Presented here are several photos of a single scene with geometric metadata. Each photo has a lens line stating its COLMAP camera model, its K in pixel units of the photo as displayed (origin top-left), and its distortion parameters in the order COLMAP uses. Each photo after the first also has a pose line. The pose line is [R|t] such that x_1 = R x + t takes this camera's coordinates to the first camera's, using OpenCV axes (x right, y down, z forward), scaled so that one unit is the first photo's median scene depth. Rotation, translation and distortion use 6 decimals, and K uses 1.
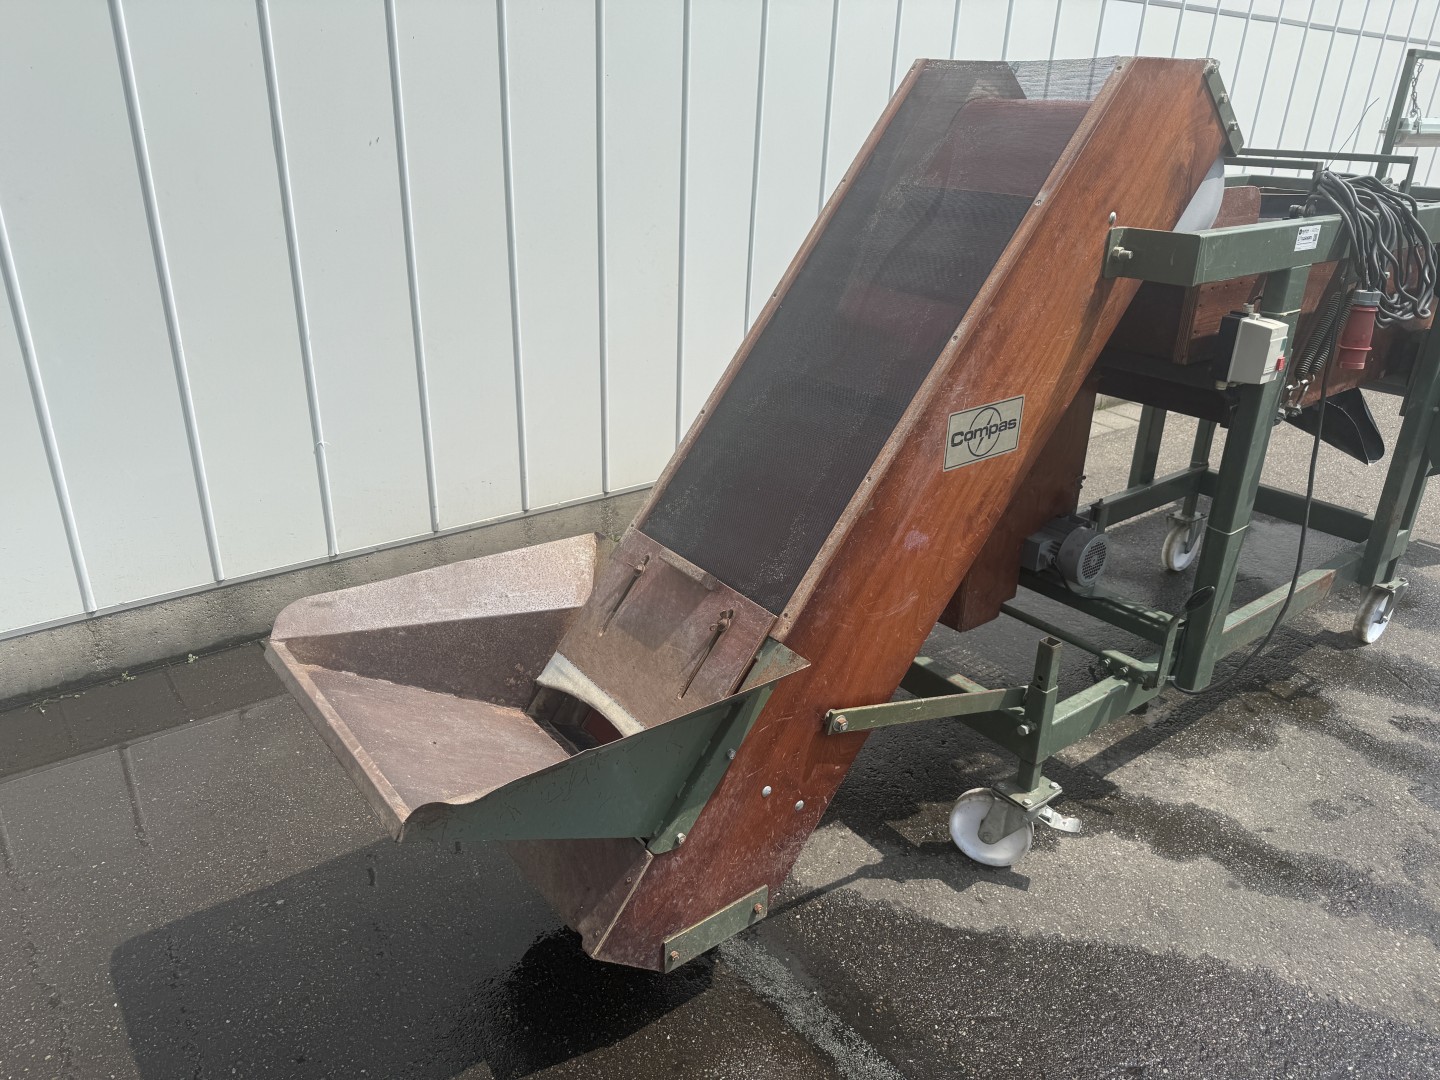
lens RADIAL K [[1006.7, 0, 726.3], [0, 1006.7, 549.9], [0, 0, 1]] dist [0.067526, -0.087265]
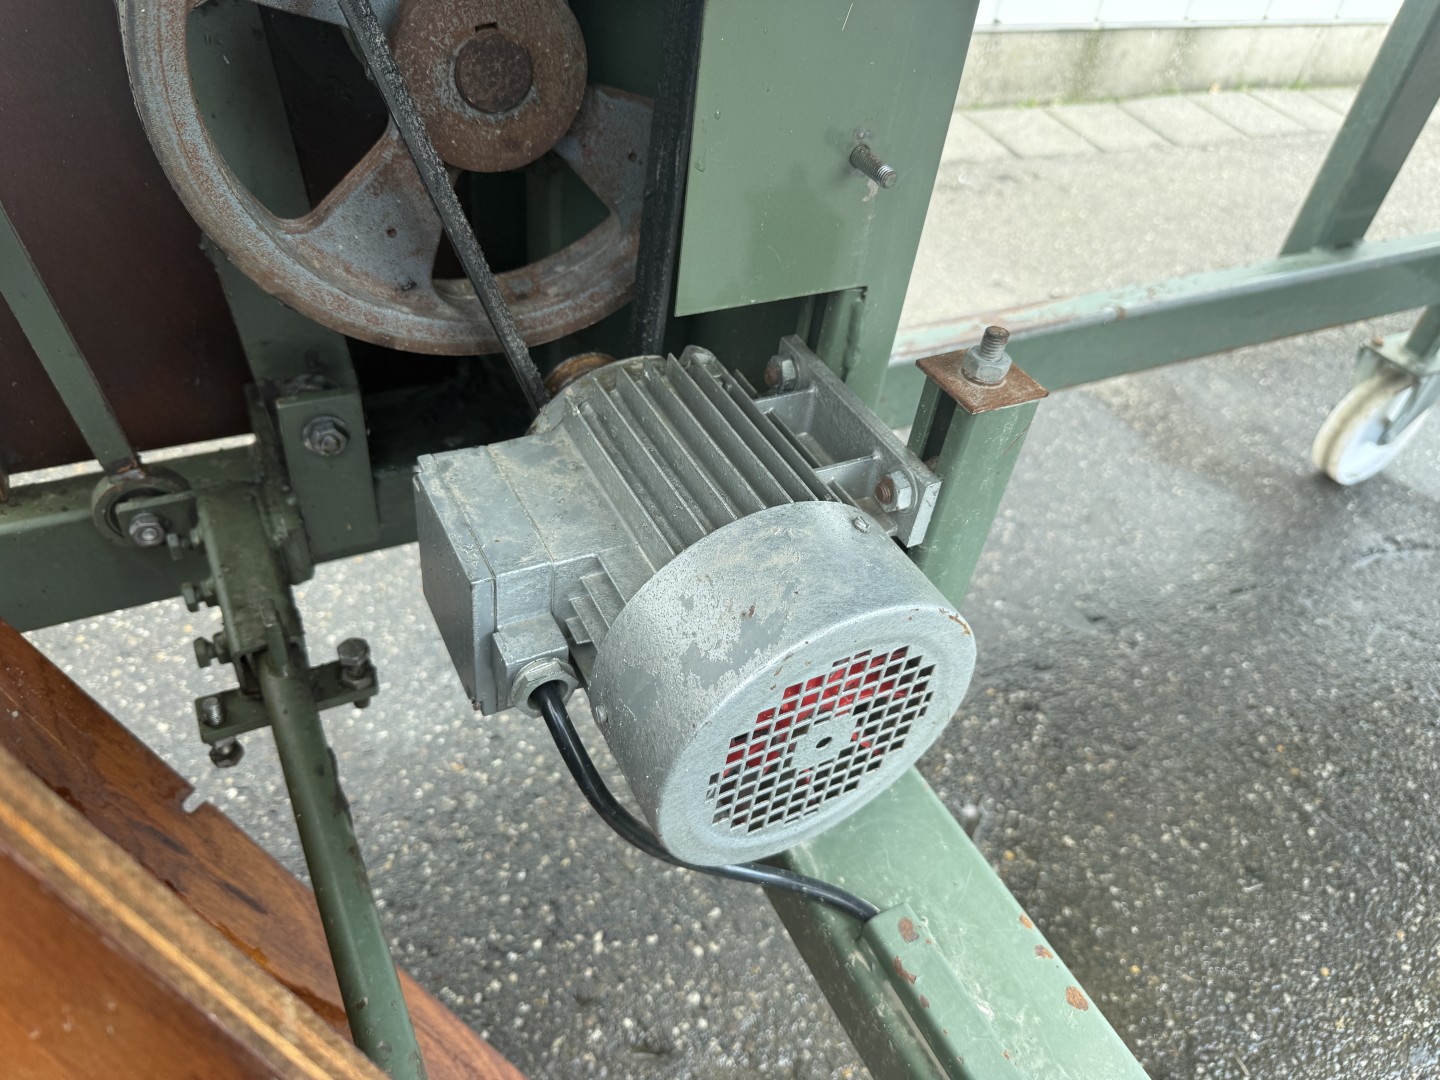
lens RADIAL K [[1032.7, 0, 717.6], [0, 1032.7, 534.6], [0, 0, 1]] dist [-0.006436, -0.021511]
pose [[0.978626, 0.191464, -0.075045, 0.450226], [-0.161419, 0.941283, 0.296531, -0.078540], [0.127414, -0.278080, 0.952070, 1.099270]]
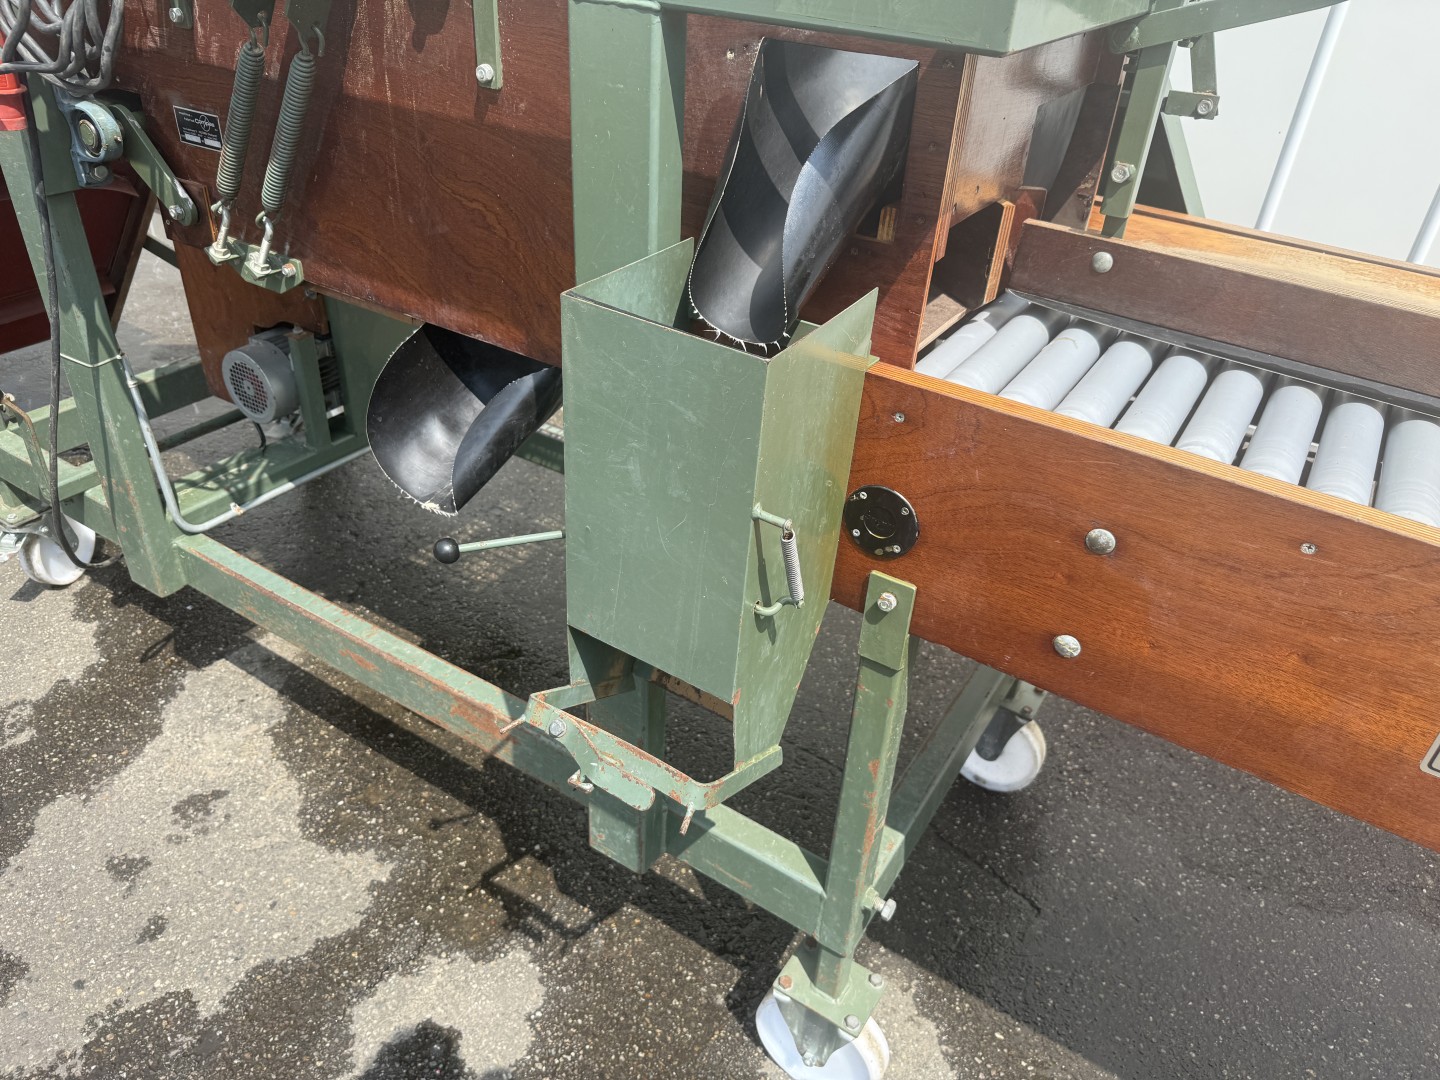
lens RADIAL K [[1027.5, 0, 720.4], [0, 1027.5, 531.8], [0, 0, 1]] dist [-0.008760, 0.000542]
pose [[0.344830, 0.517278, -0.783273, 1.404512], [-0.430701, 0.828619, 0.357612, -0.395609], [0.834020, 0.214041, 0.508525, 1.188258]]
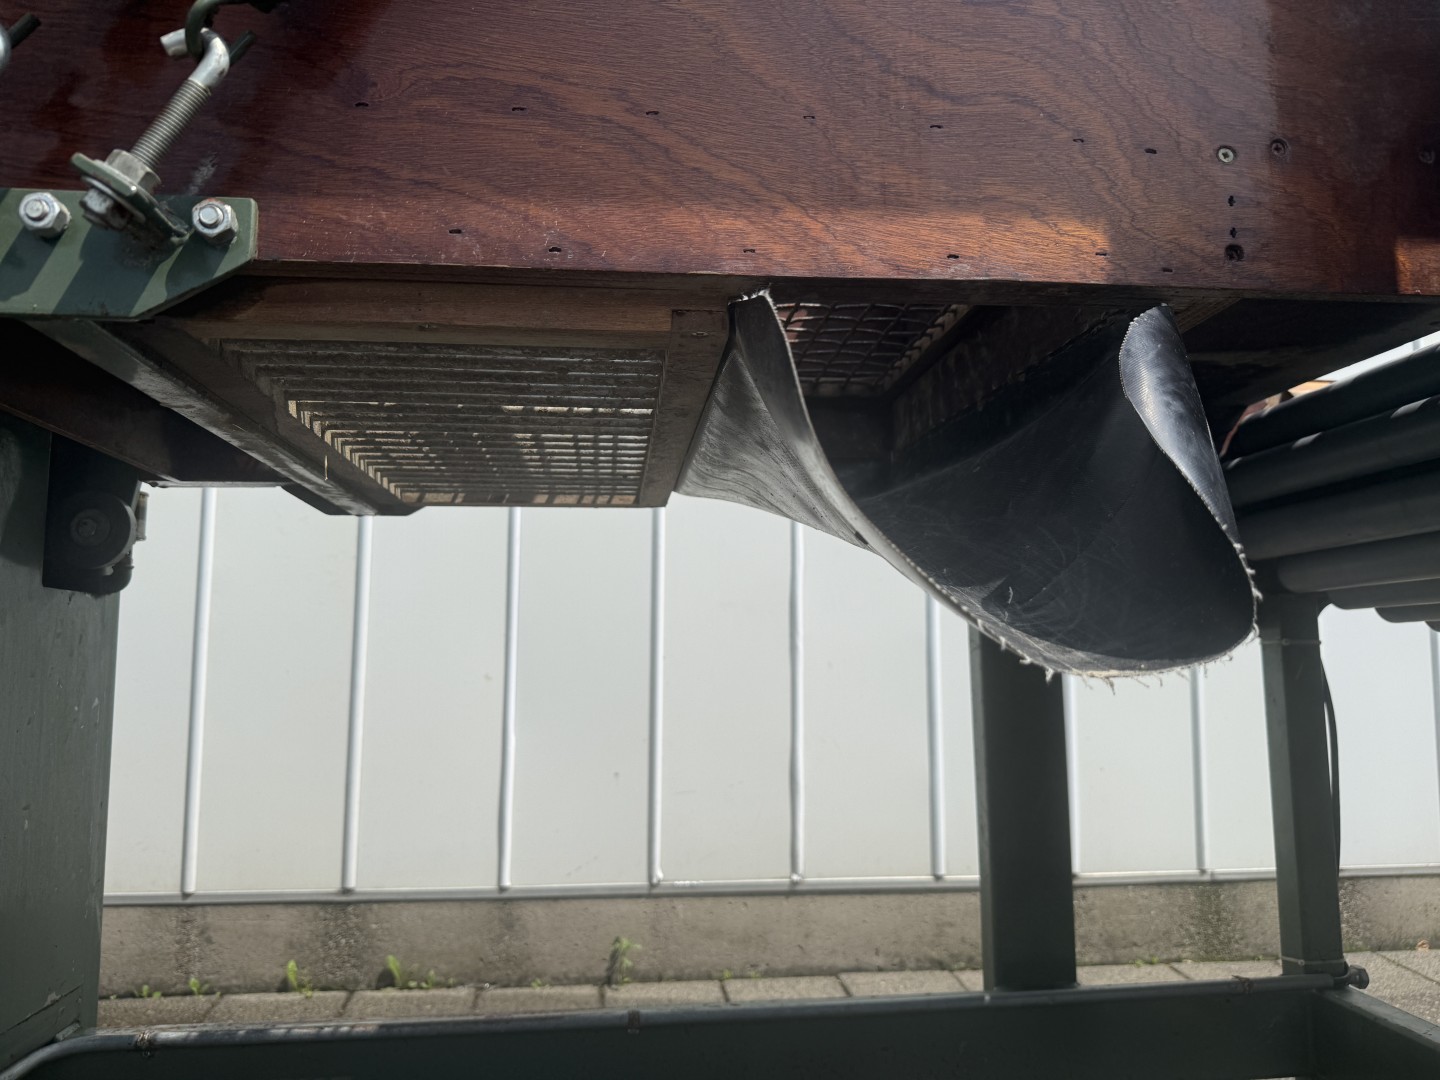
lens RADIAL K [[1030.5, 0, 717.9], [0, 1030.5, 547.0], [0, 0, 1]] dist [-0.004622, -0.013393]
pose [[0.849188, -0.081733, -0.521727, 0.890559], [-0.195603, 0.869000, -0.454509, -0.040909], [0.490529, 0.488015, 0.721957, 1.187315]]
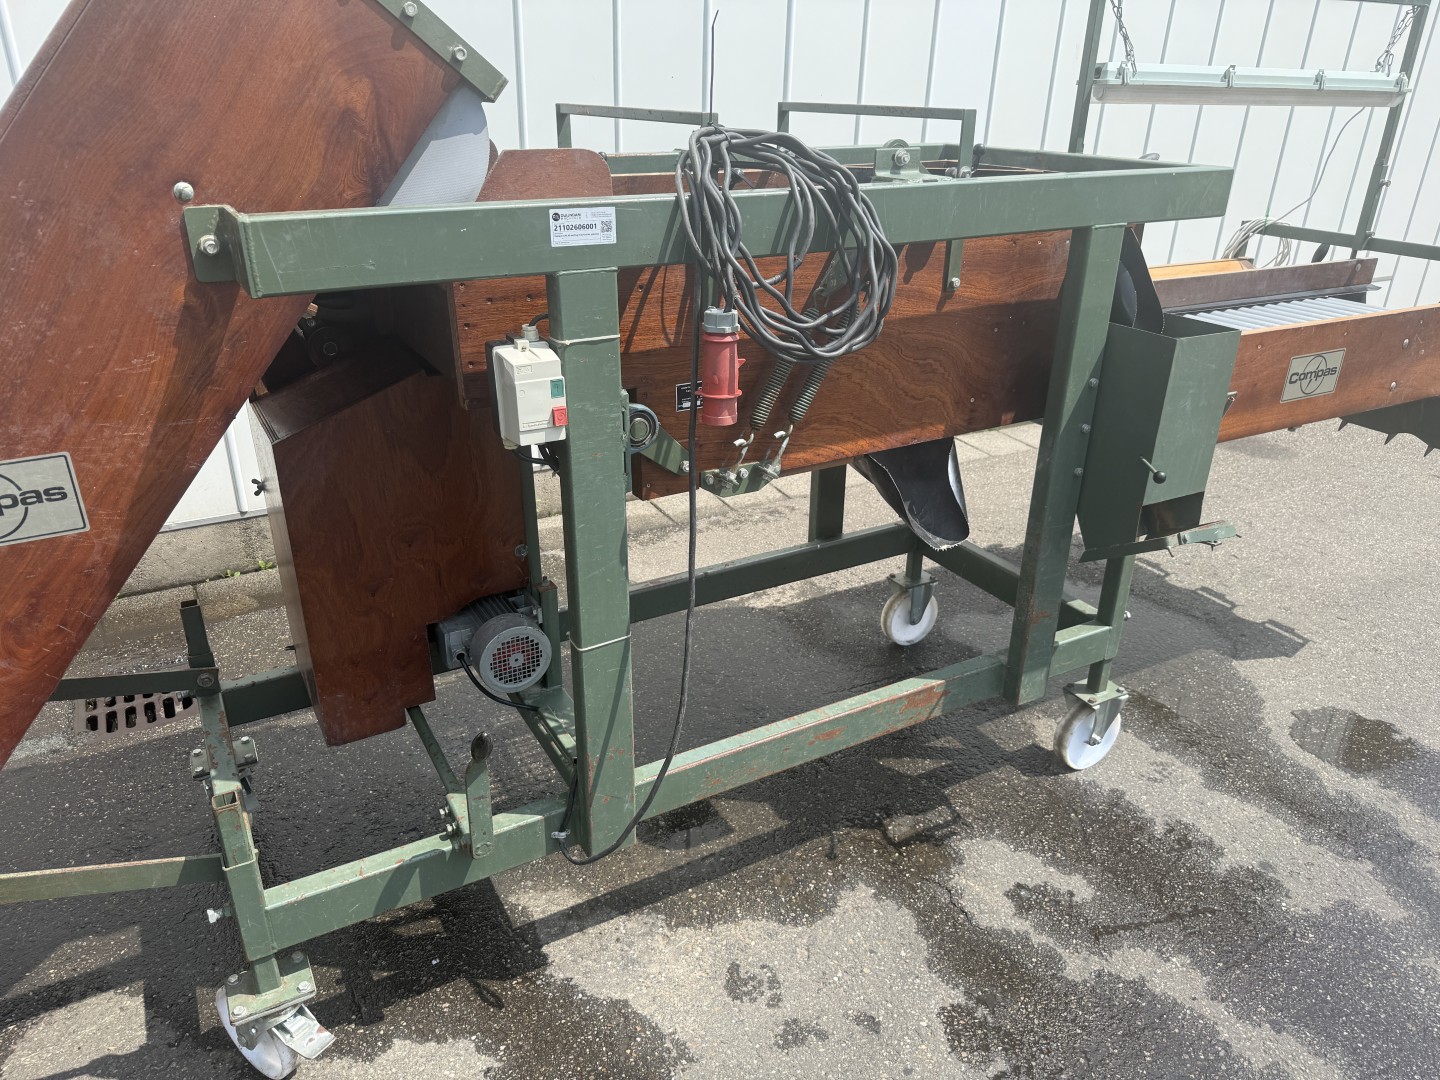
lens RADIAL K [[1012.1, 0, 721.6], [0, 1012.1, 545.5], [0, 0, 1]] dist [0.025680, -0.033759]
pose [[0.989240, 0.054184, -0.135900, 0.774345], [-0.052986, 0.998518, 0.012422, -0.115896], [0.136372, -0.005088, 0.990645, 0.367495]]
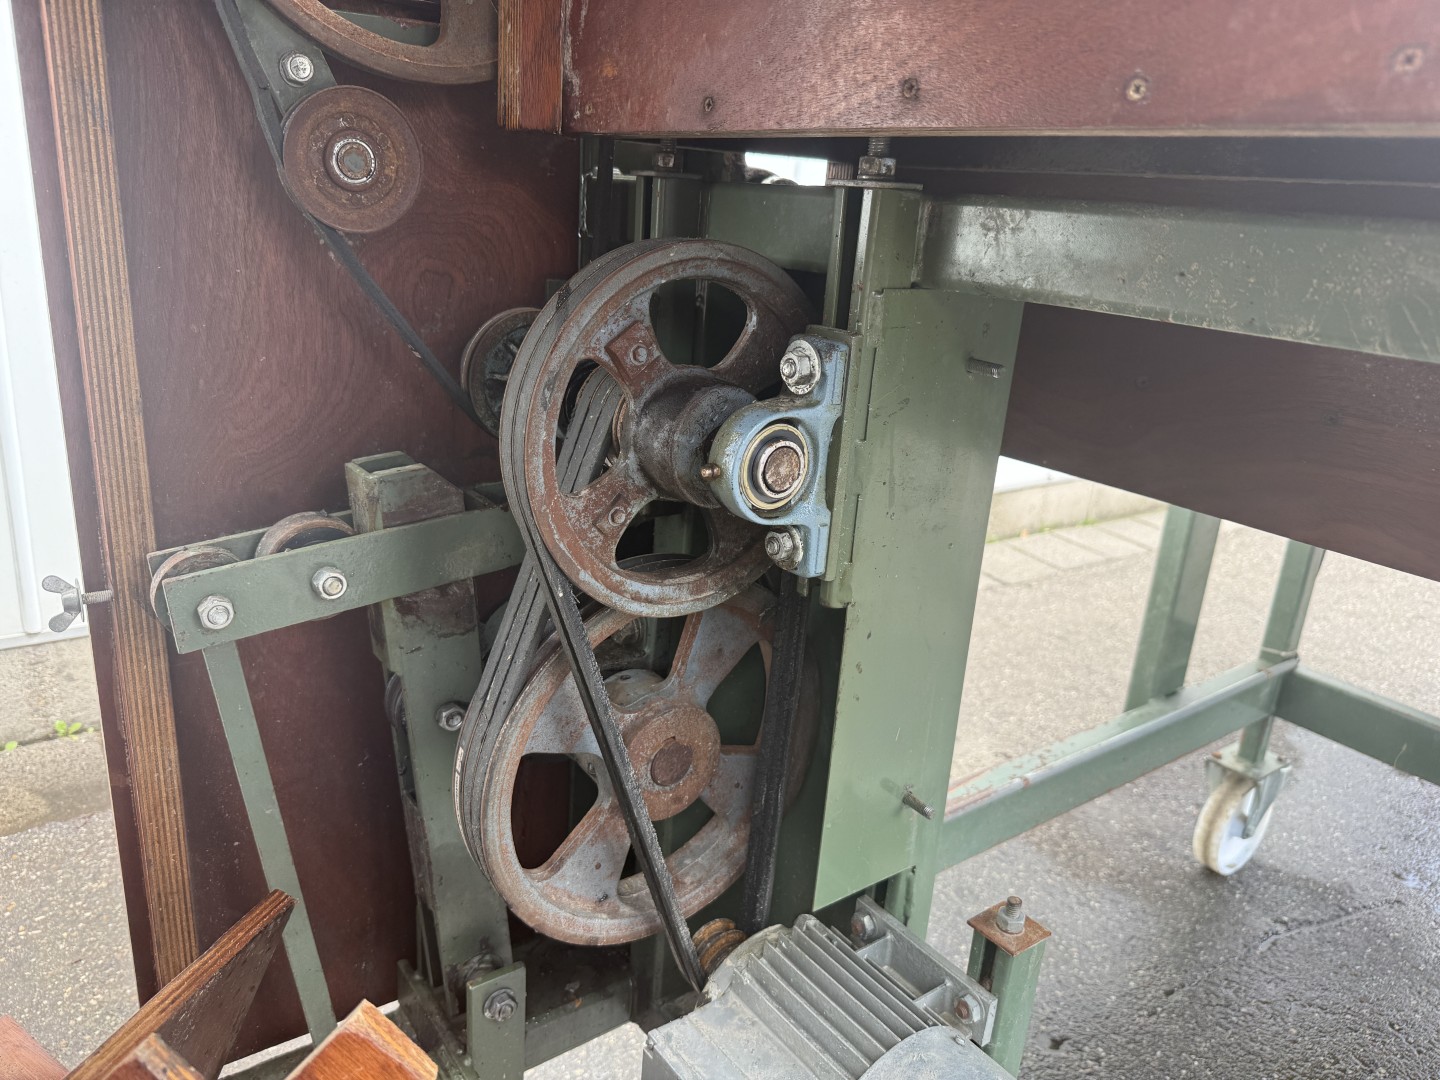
lens RADIAL K [[1030.5, 0, 717.9], [0, 1030.5, 547.0], [0, 0, 1]] dist [-0.004622, -0.013393]
pose [[0.998119, 0.061264, -0.002198, 0.384601], [-0.061196, 0.993606, -0.094875, -0.135466], [-0.003628, 0.094831, 0.995487, 0.981925]]
